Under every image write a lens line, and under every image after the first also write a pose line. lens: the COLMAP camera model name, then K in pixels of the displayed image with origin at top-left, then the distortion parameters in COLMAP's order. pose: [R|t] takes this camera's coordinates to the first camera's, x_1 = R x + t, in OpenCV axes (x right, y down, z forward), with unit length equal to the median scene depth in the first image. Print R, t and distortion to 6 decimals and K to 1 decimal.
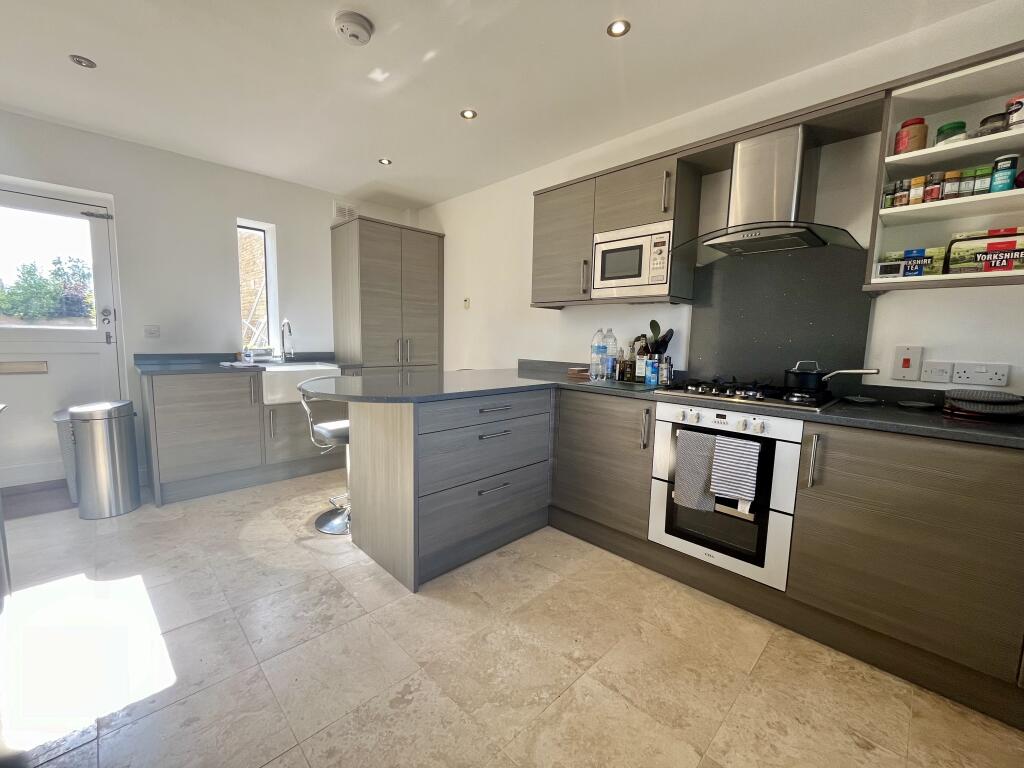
lens RADIAL K [[418.9, 0, 512.0], [0, 418.9, 384.0], [0, 0, 1]] dist [-0.003677, -0.000295]
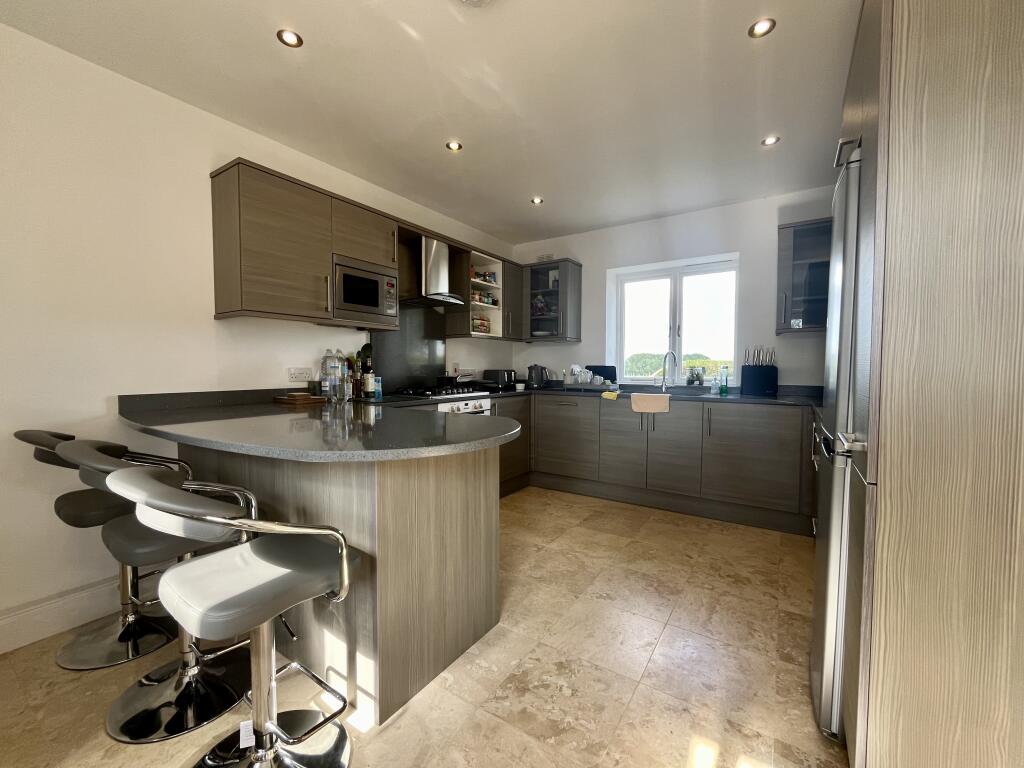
lens RADIAL K [[418.9, 0, 512.0], [0, 418.9, 384.0], [0, 0, 1]] dist [-0.003677, -0.000295]
pose [[-0.210011, -0.057351, 0.976016, -1.368067], [0.105152, 0.991163, 0.080867, -0.140460], [-0.972028, 0.119613, -0.202124, 1.307660]]
